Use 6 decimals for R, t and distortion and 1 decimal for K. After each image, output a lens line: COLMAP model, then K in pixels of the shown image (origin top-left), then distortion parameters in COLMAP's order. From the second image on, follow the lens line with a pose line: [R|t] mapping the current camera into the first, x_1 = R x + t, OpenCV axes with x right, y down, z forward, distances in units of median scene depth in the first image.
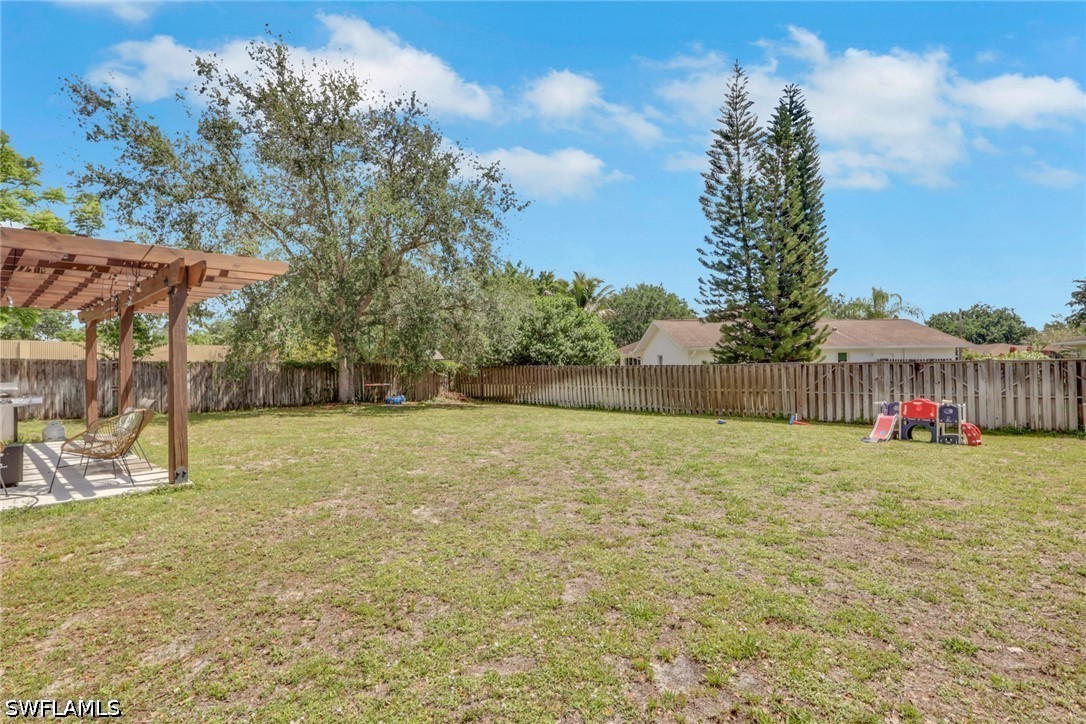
lens RADIAL K [[515.7, 0, 546.0], [0, 515.7, 363.4], [0, 0, 1]] dist [0.001100, 0.000360]
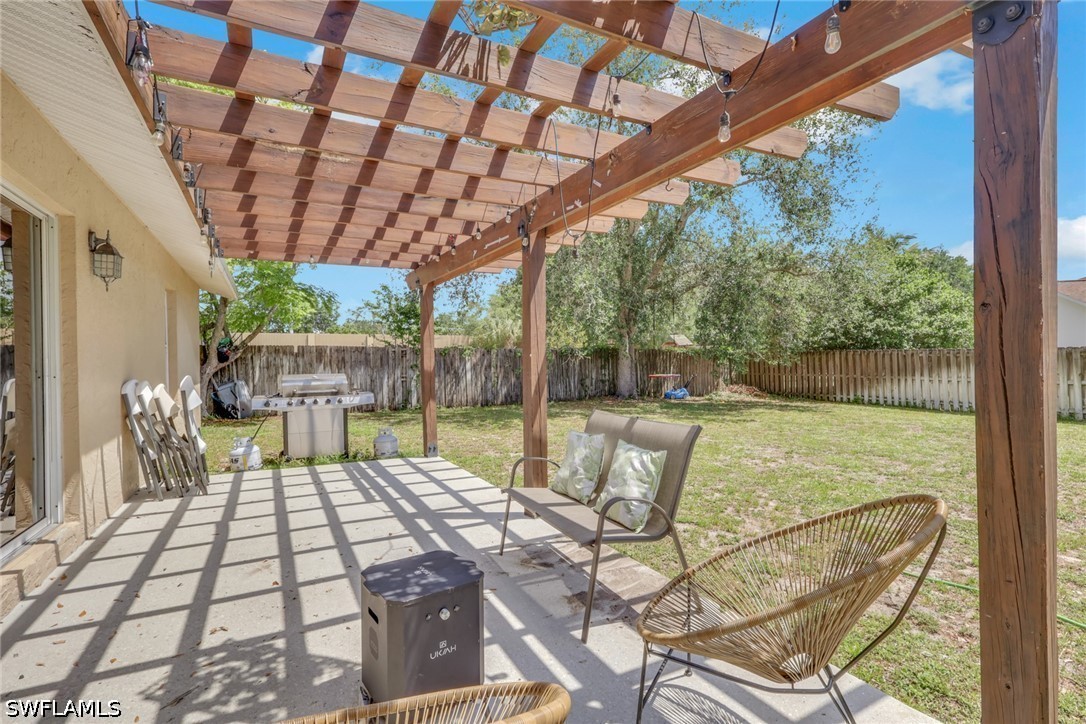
lens RADIAL K [[515.7, 0, 539.6], [0, 515.7, 363.6], [0, 0, 1]] dist [0.001100, 0.000360]
pose [[0.935971, -0.001610, -0.352074, -0.245474], [0.009509, 0.999740, 0.020706, 0.005377], [0.351949, -0.022728, 0.935743, 0.201430]]
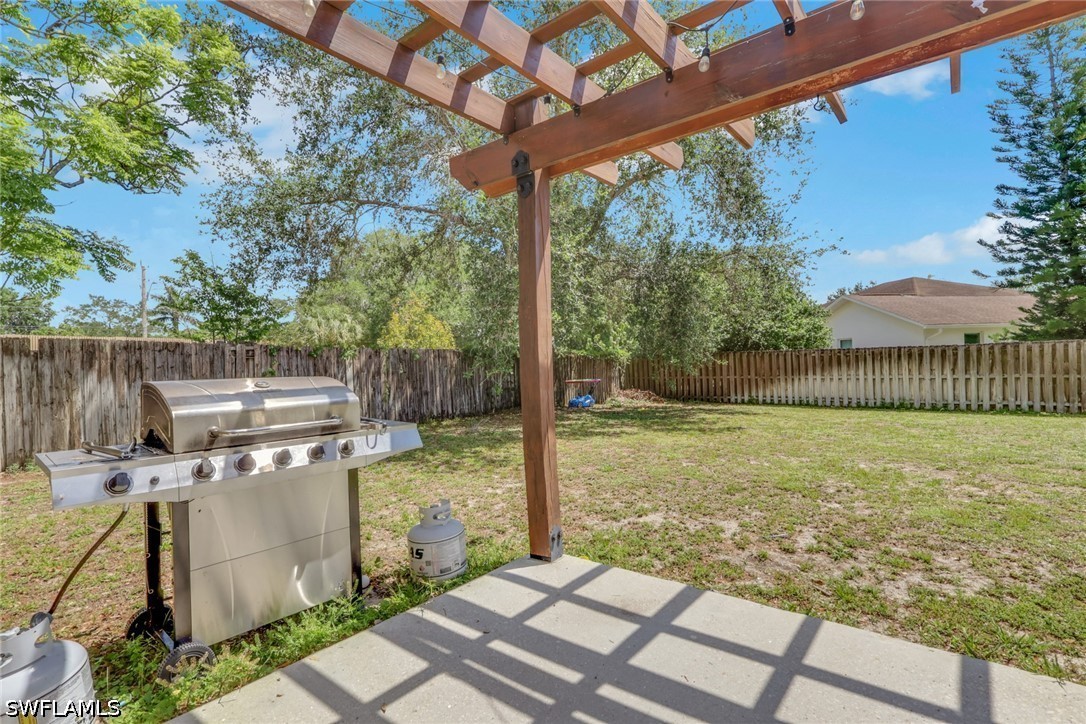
lens RADIAL K [[515.7, 0, 553.0], [0, 515.7, 360.9], [0, 0, 1]] dist [0.001100, 0.000360]
pose [[0.998423, -0.019210, 0.052755, -0.436215], [0.019199, 0.999815, 0.000710, 0.015168], [-0.052759, 0.000304, 0.998607, 0.340647]]
